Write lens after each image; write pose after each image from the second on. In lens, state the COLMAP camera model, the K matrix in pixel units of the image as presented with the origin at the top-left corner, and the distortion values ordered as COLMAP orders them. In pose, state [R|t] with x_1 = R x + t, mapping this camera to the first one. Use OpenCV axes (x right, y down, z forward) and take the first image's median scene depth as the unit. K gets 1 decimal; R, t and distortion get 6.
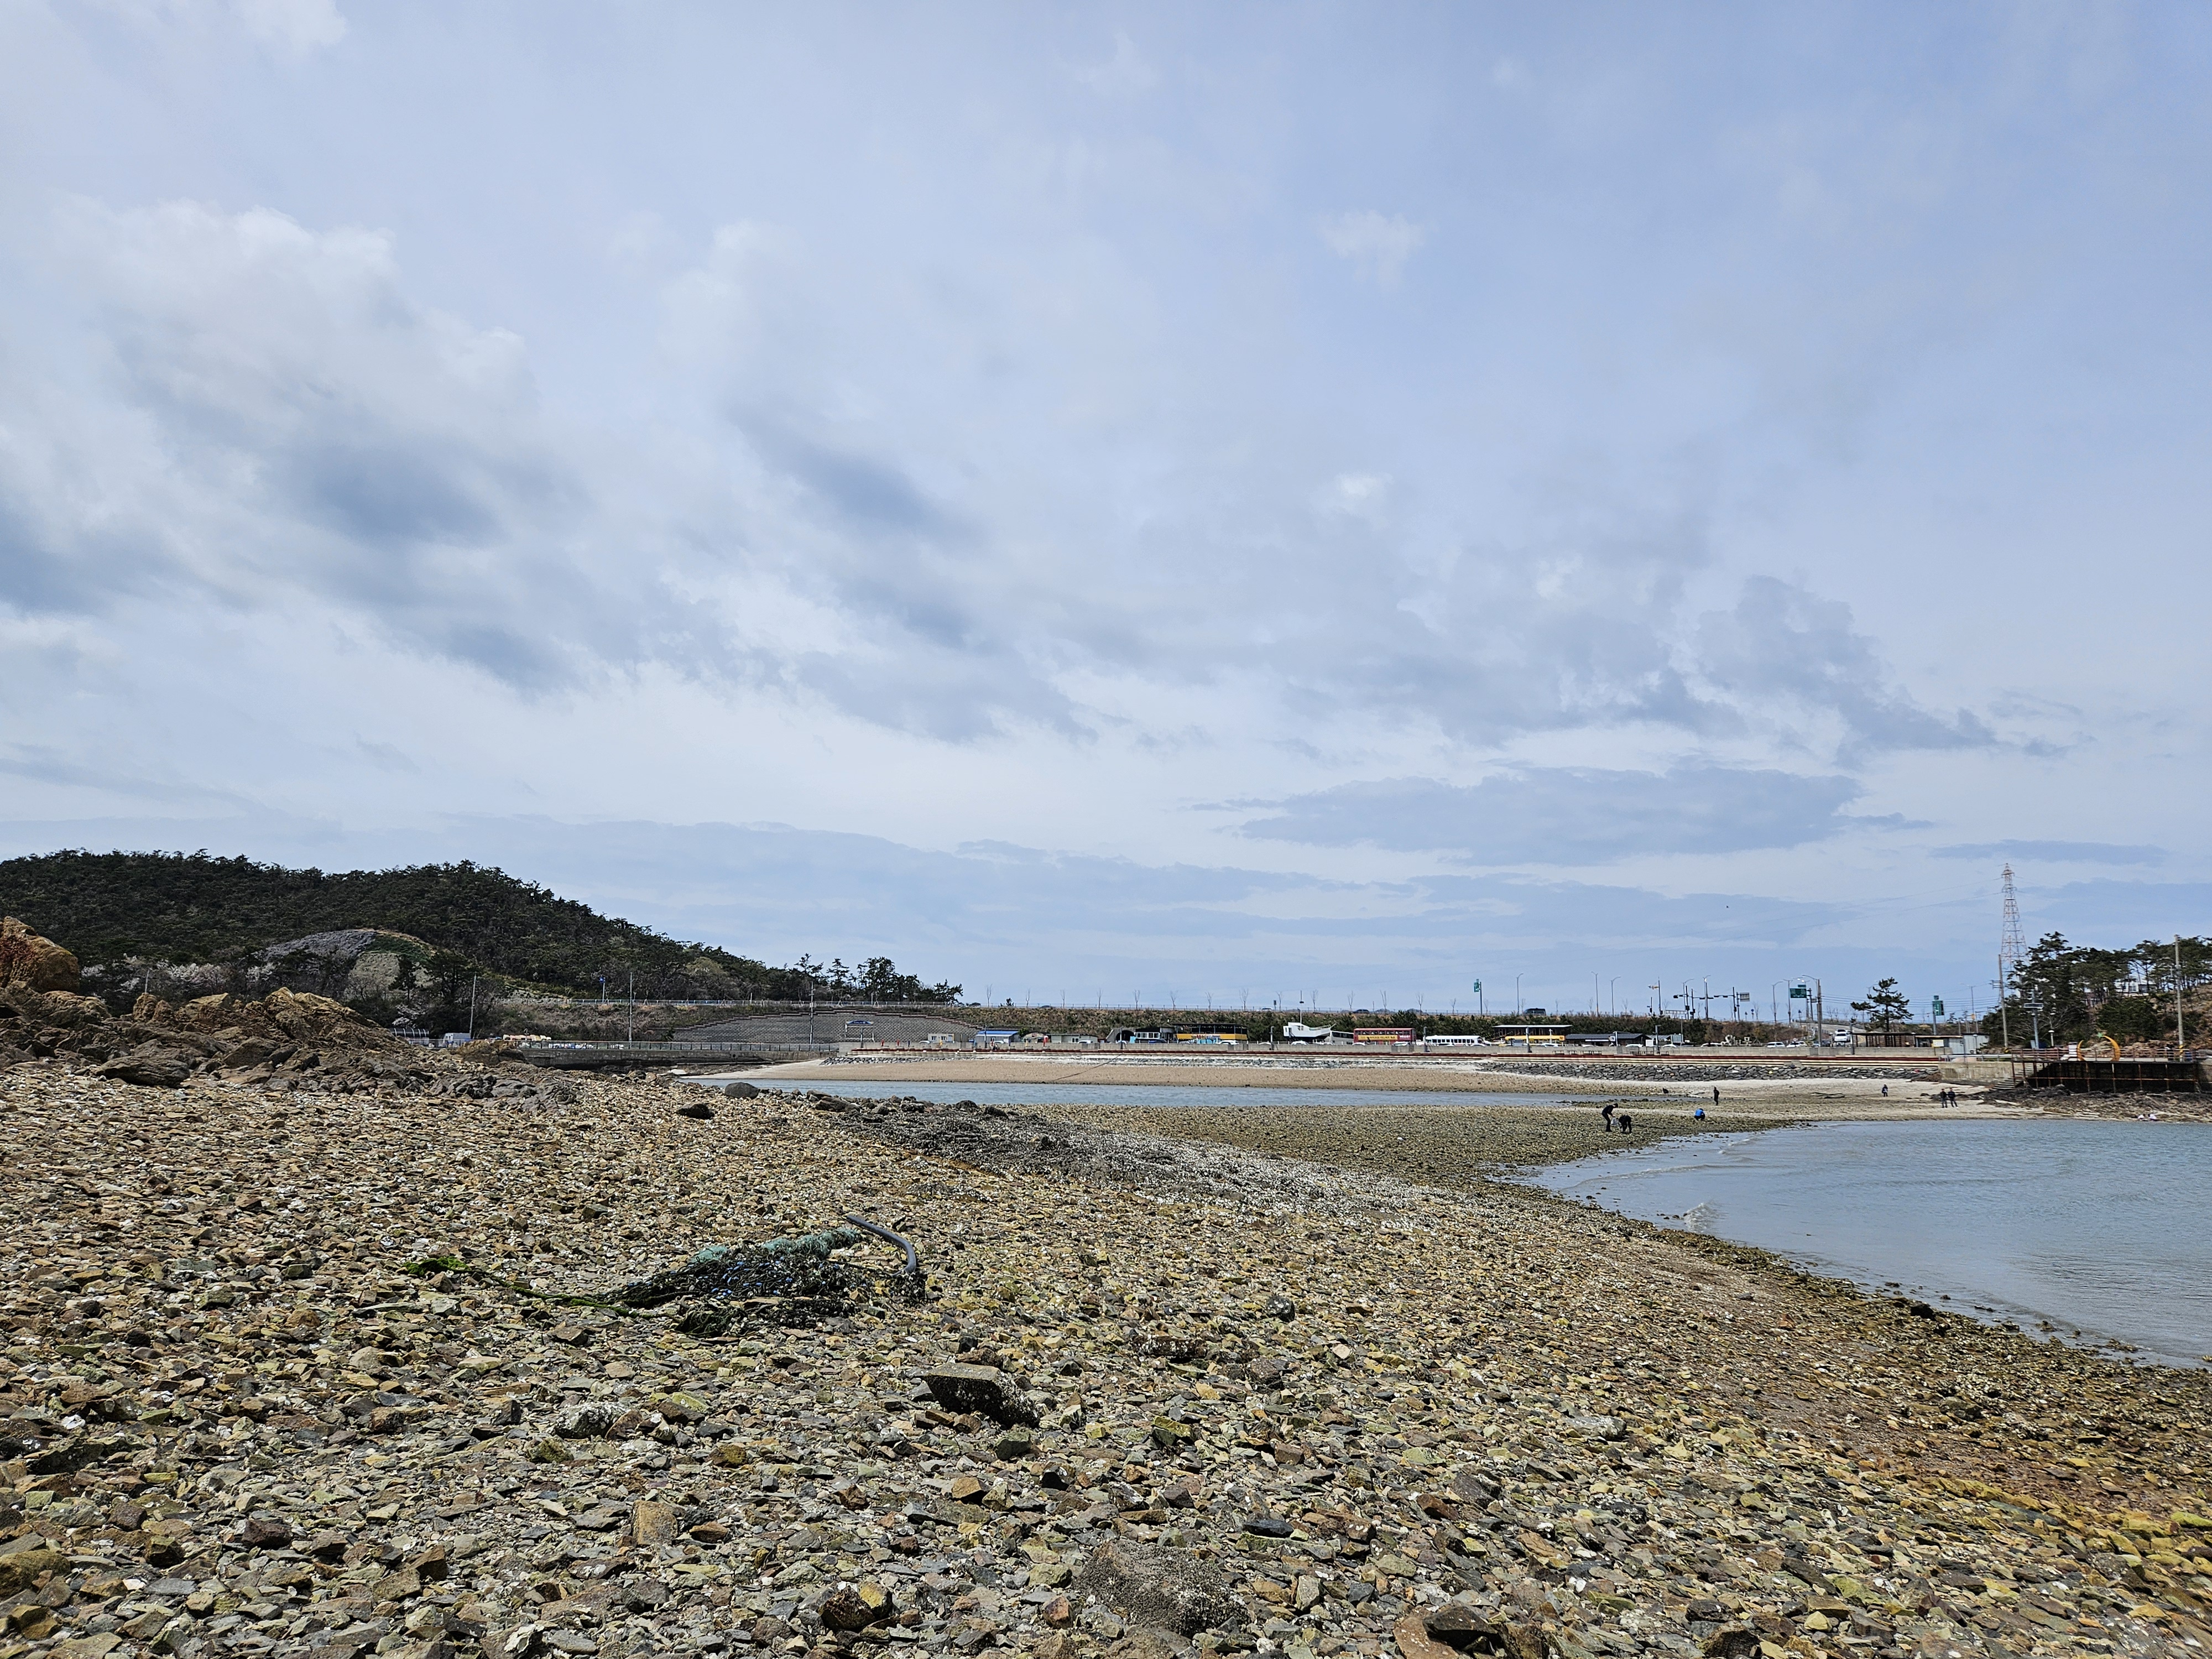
lens RADIAL K [[1550.7, 0, 1110.3], [0, 1550.7, 864.7], [0, 0, 1]] dist [0.080700, -0.076533]
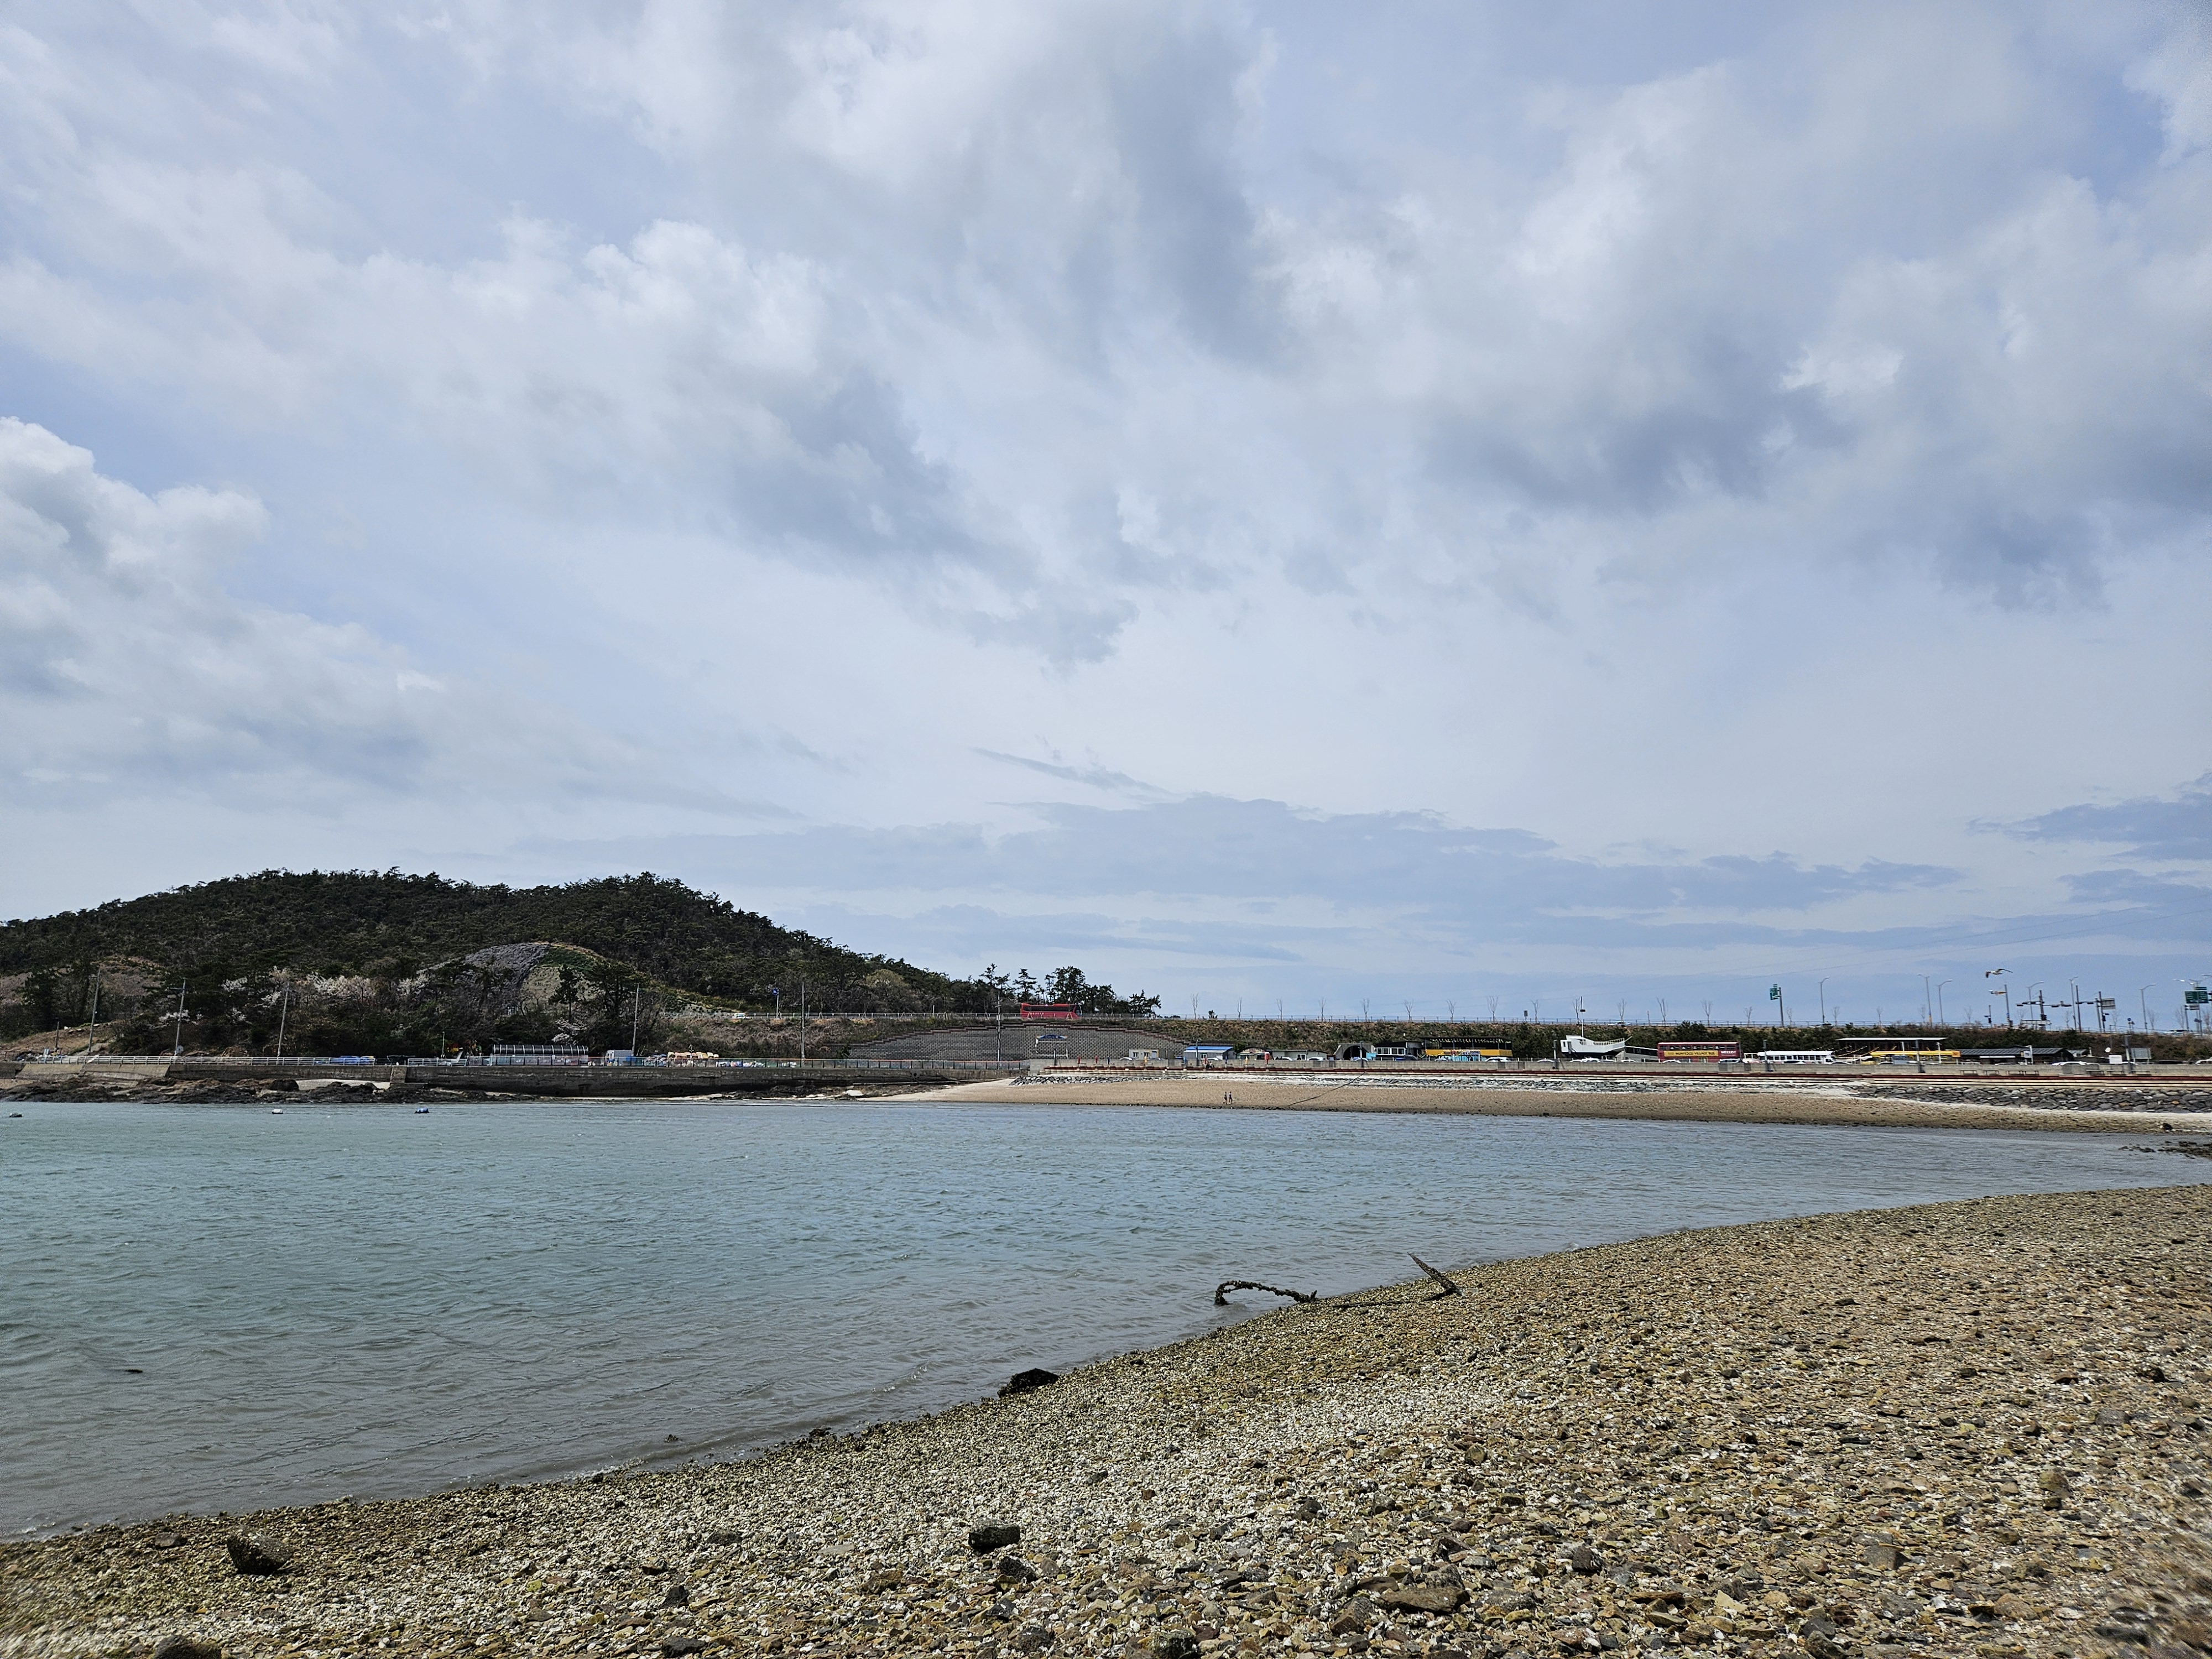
lens RADIAL K [[1550.7, 0, 1110.3], [0, 1550.7, 864.7], [0, 0, 1]] dist [0.080700, -0.076533]
pose [[0.993342, -0.017450, -0.113876, -0.024360], [0.016256, 0.999803, -0.011406, 0.012954], [0.114053, 0.009479, 0.993429, 0.115765]]
